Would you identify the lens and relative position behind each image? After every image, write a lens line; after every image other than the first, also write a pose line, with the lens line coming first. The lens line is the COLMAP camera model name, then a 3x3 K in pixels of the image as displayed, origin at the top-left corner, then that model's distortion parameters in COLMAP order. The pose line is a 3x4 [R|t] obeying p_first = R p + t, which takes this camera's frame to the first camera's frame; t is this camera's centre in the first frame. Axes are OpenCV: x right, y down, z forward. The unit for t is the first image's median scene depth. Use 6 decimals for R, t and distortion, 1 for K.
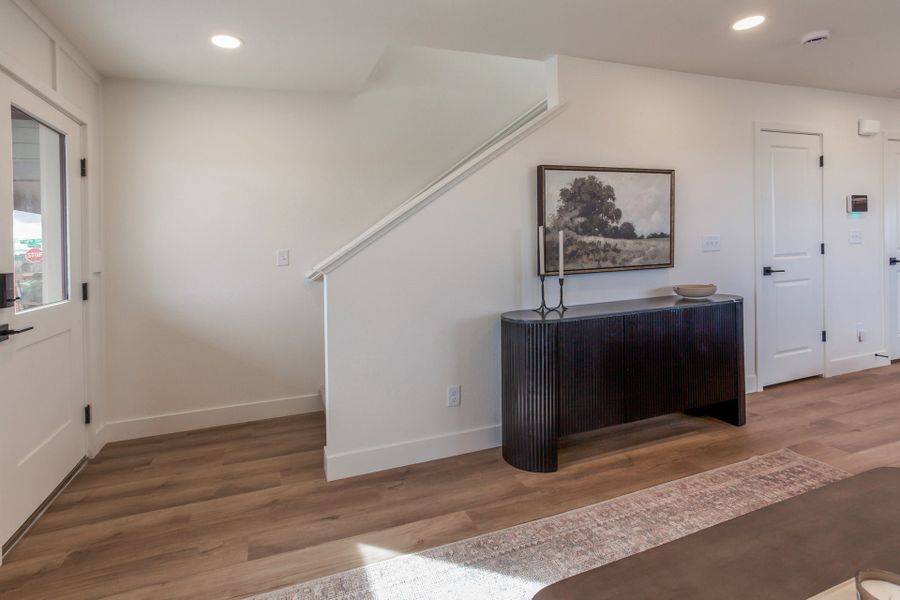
lens RADIAL K [[457.0, 0, 452.5], [0, 457.0, 252.6], [0, 0, 1]] dist [0.000995, 0.001683]
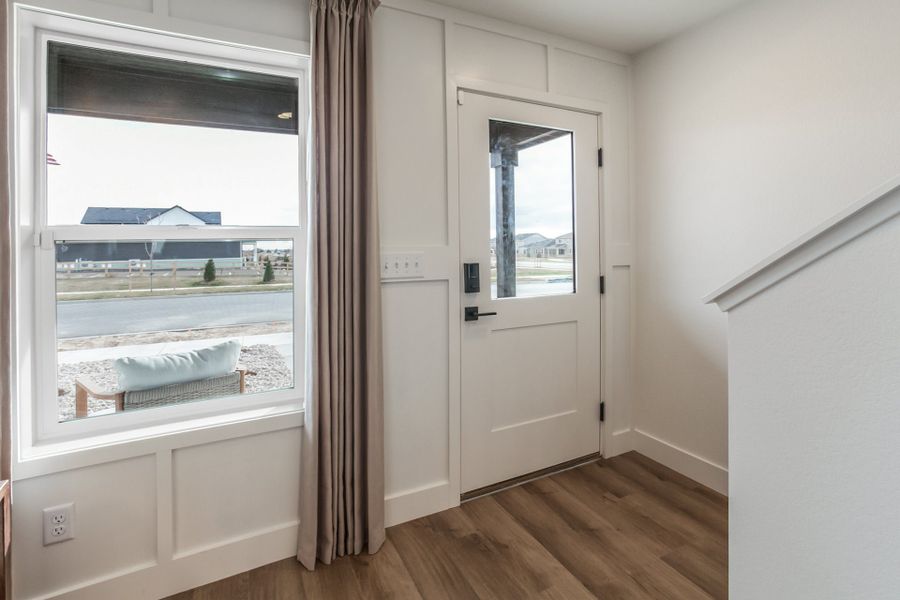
lens RADIAL K [[474.0, 0, 467.1], [0, 474.0, 232.8], [0, 0, 1]] dist [-0.002596, -0.000235]
pose [[0.100061, 0.002353, -0.994978, 0.200224], [-0.001722, 0.999996, 0.002191, -0.031981], [0.994980, 0.001494, 0.100065, 0.698744]]
